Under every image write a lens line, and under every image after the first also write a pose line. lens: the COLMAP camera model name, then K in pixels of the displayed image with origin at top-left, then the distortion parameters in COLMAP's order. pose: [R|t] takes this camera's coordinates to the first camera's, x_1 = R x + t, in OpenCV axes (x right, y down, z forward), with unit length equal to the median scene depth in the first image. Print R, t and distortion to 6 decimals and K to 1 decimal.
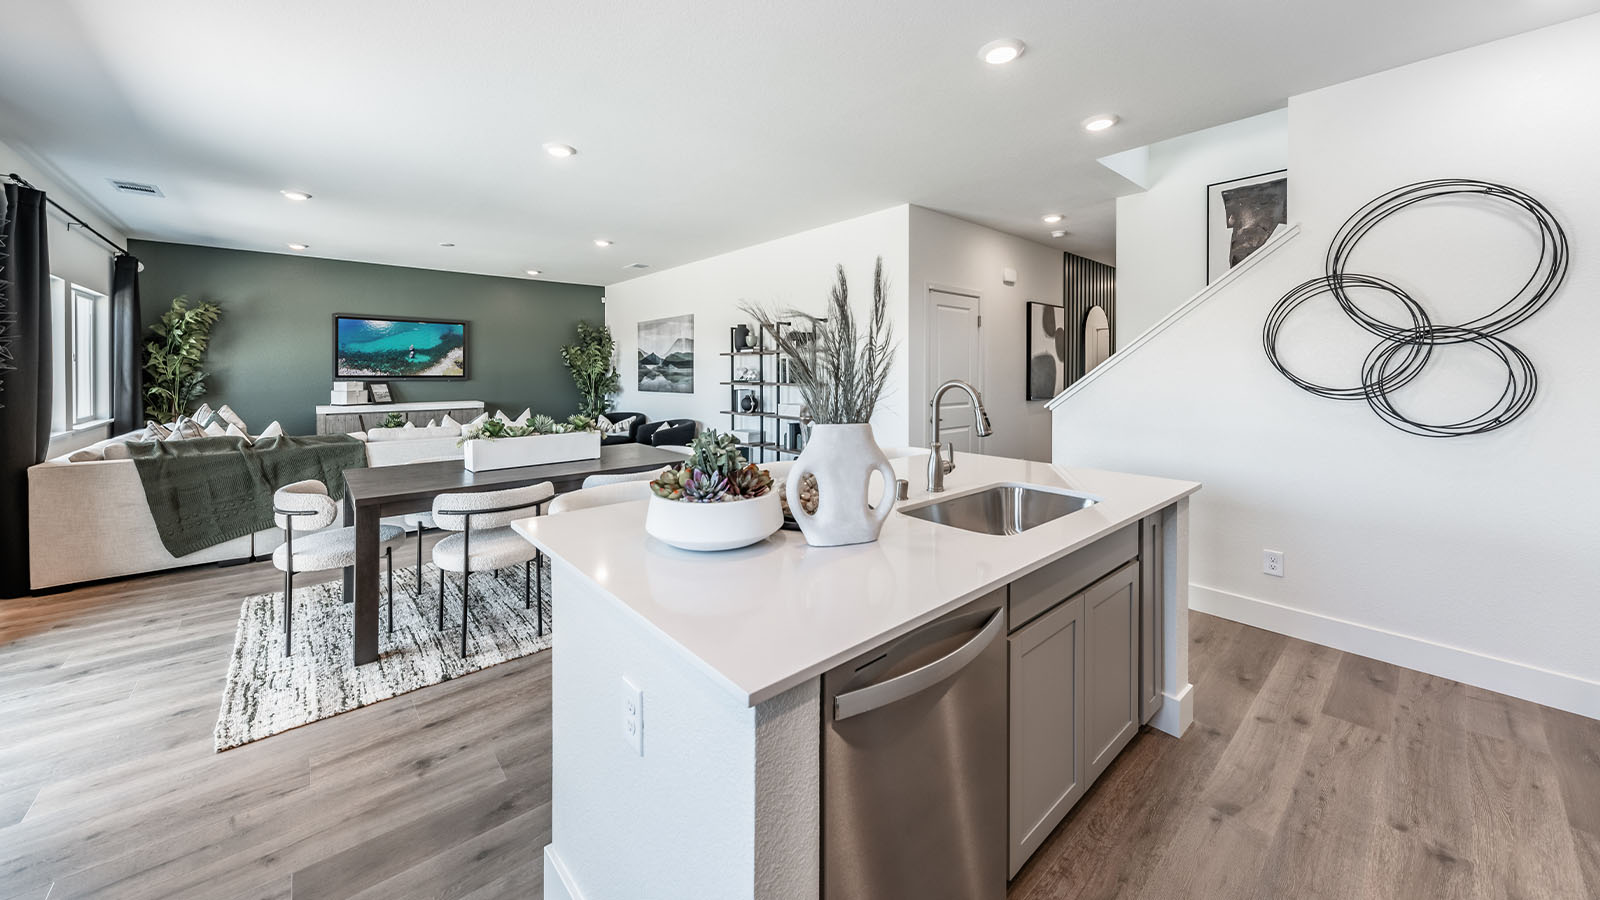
lens RADIAL K [[571.1, 0, 799.9], [0, 571.1, 373.2], [0, 0, 1]] dist [0.000548, -0.000149]
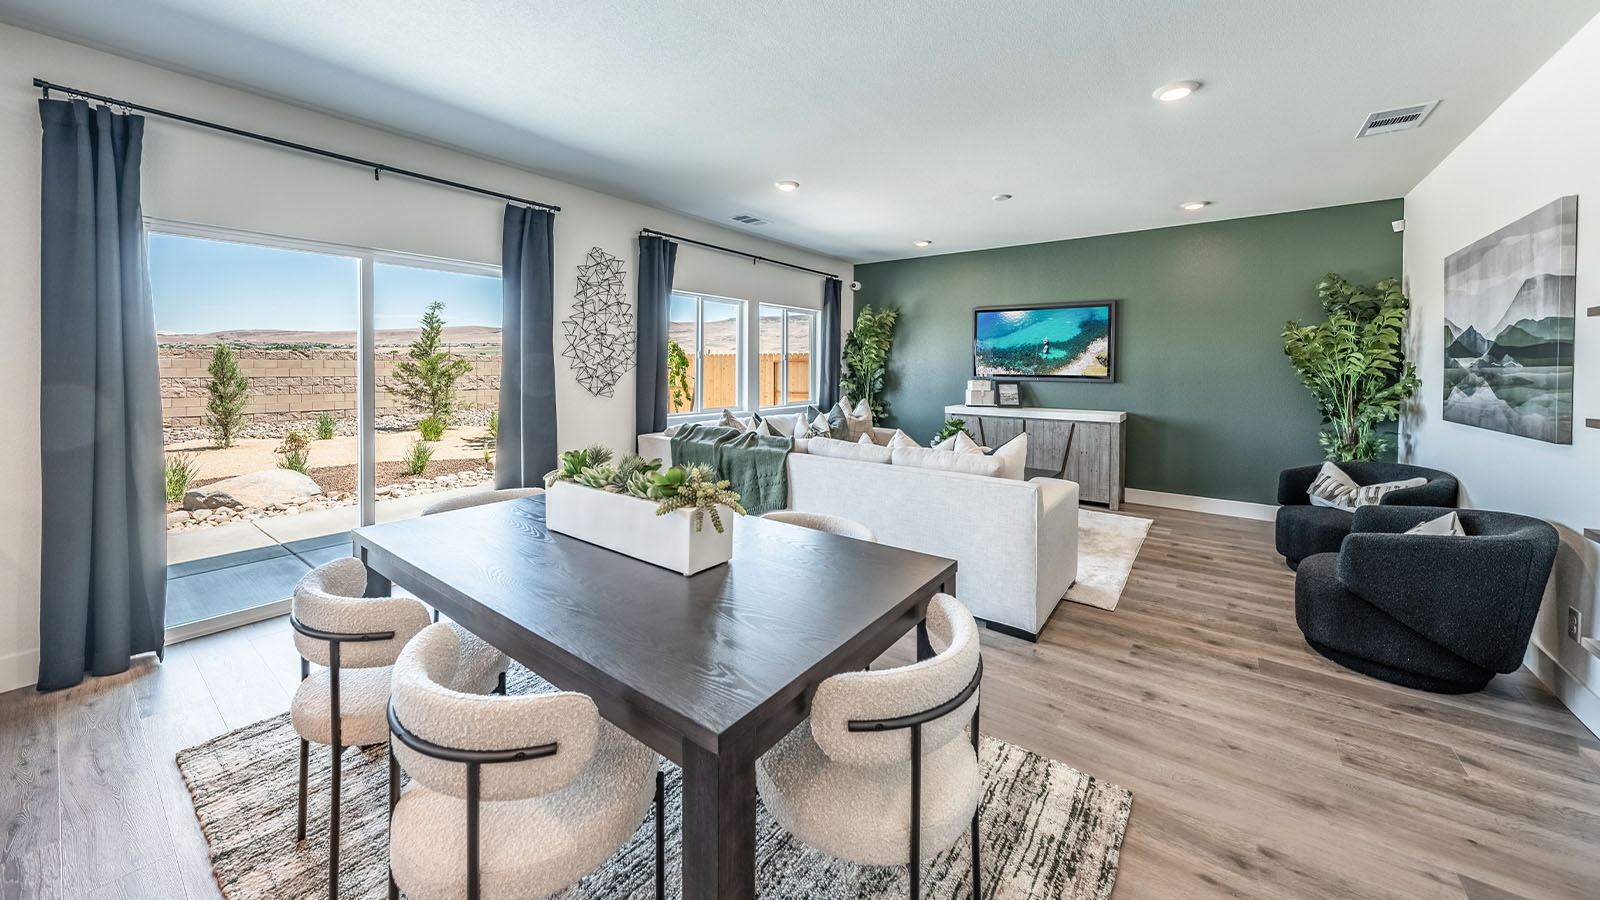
lens RADIAL K [[564.3, 0, 796.1], [0, 564.3, 372.7], [0, 0, 1]] dist [0.000917, -0.000226]
pose [[0.196816, 0.011728, -0.980370, 0.099445], [-0.009987, 0.999901, 0.009957, -0.009972], [0.980390, 0.007831, 0.196914, 1.401141]]
